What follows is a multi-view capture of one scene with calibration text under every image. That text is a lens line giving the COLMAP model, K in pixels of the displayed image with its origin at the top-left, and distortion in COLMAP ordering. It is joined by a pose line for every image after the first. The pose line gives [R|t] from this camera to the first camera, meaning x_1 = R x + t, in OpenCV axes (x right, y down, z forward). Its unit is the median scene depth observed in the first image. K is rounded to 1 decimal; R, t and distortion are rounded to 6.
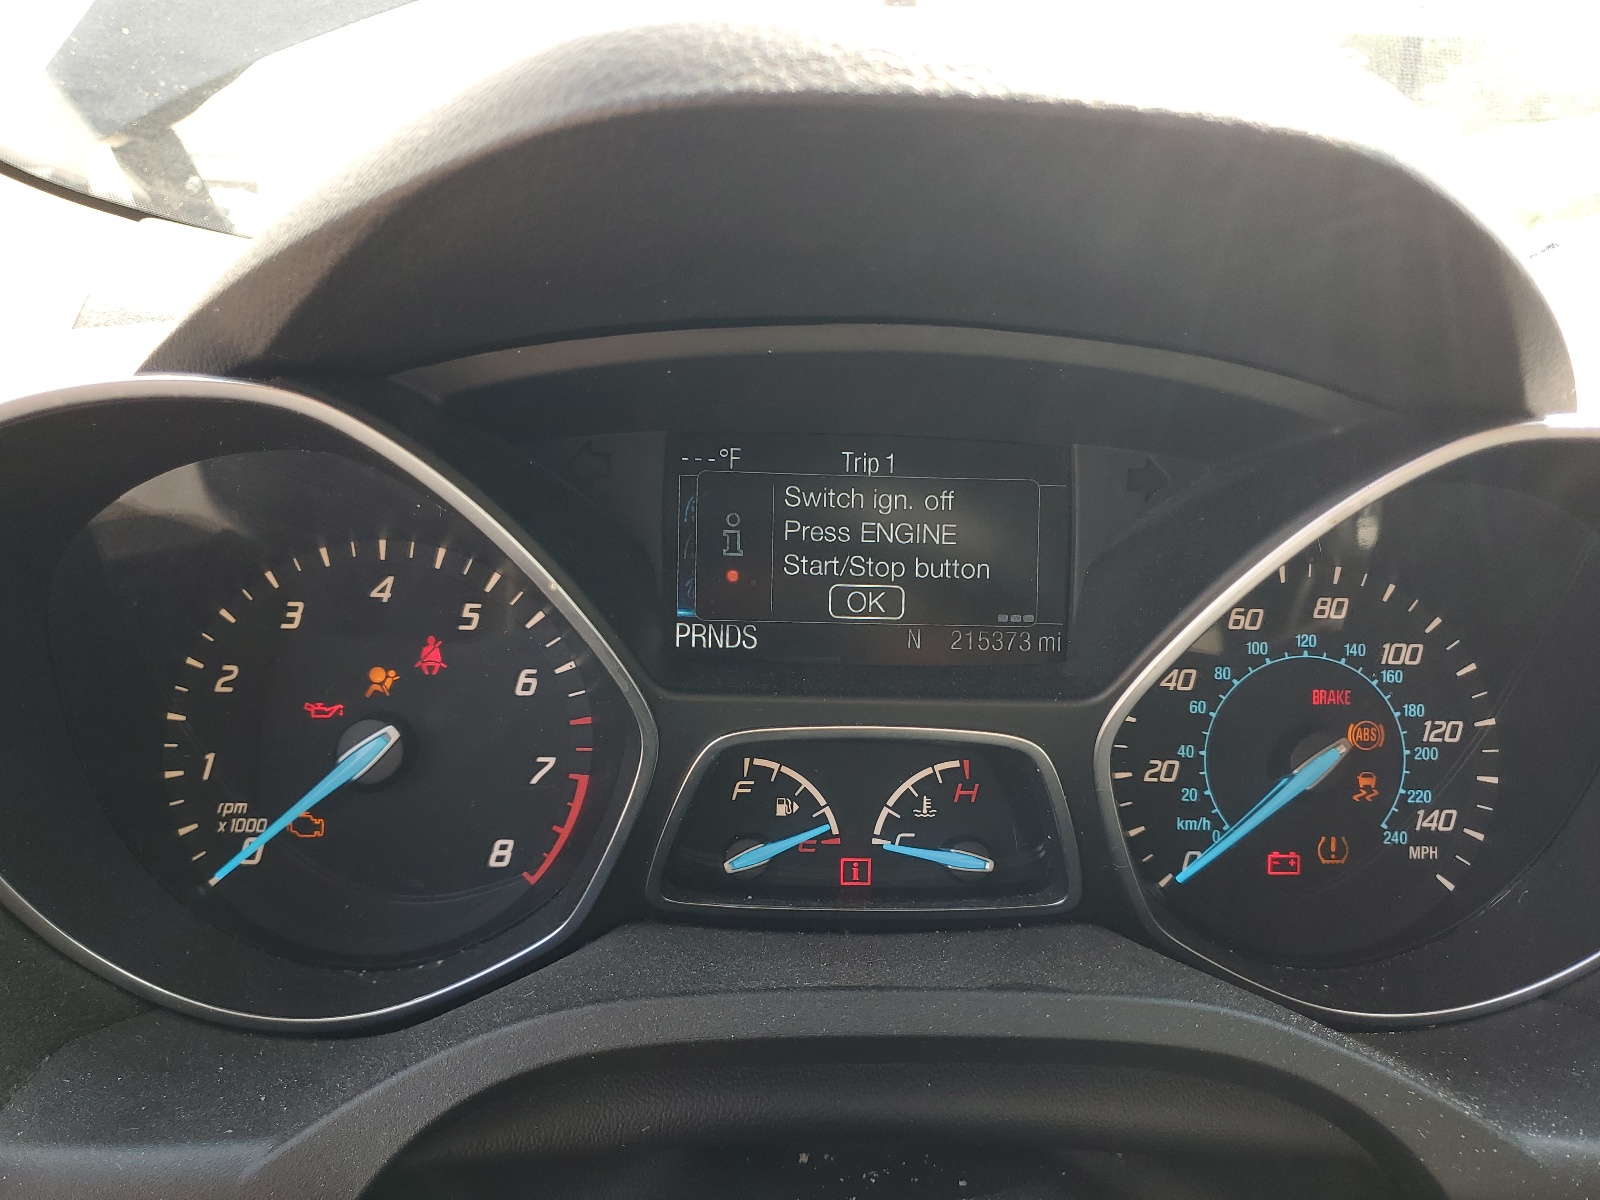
lens RADIAL K [[1214.5, 0, 802.6], [0, 1214.5, 602.4], [0, 0, 1]] dist [-0.004360, -0.002521]
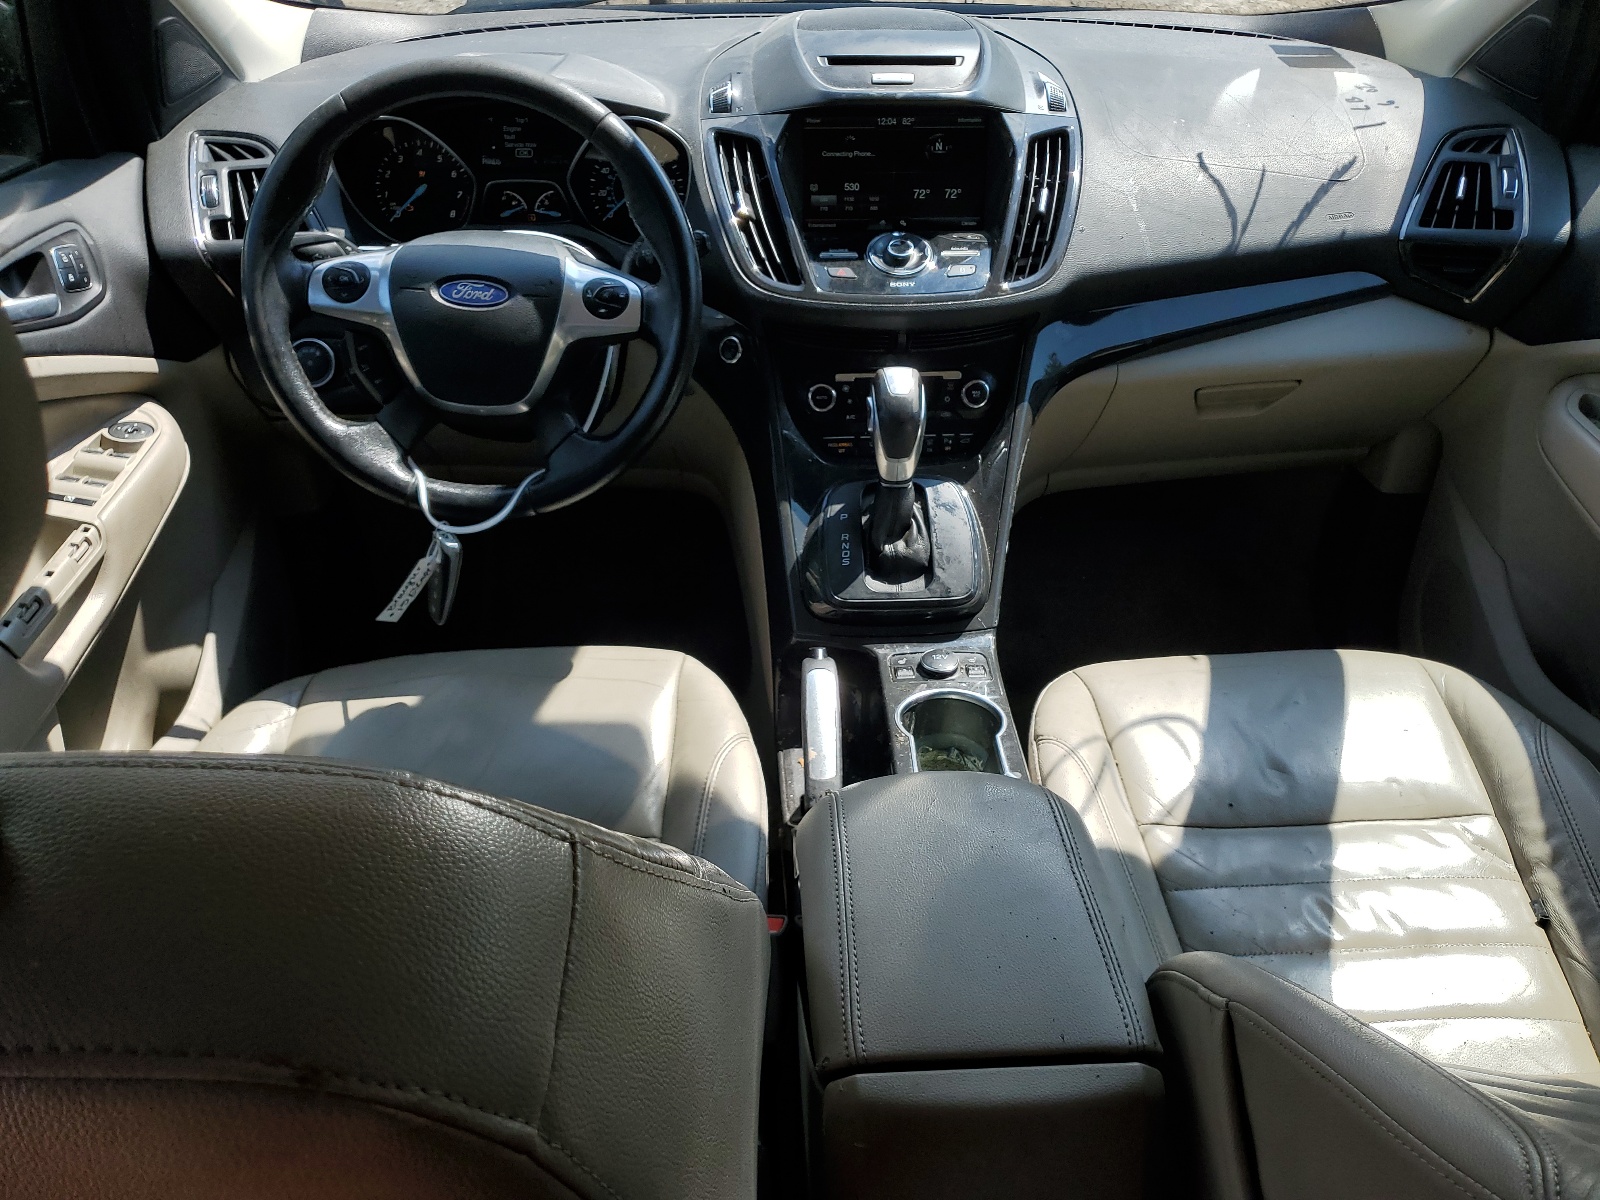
lens RADIAL K [[1214.5, 0, 795.2], [0, 1214.5, 601.9], [0, 0, 1]] dist [-0.004360, -0.002521]
pose [[0.999720, -0.012842, -0.019896, 1.120057], [0.019116, 0.933539, 0.357966, -0.038921], [0.013977, -0.358246, 0.933523, -3.790424]]
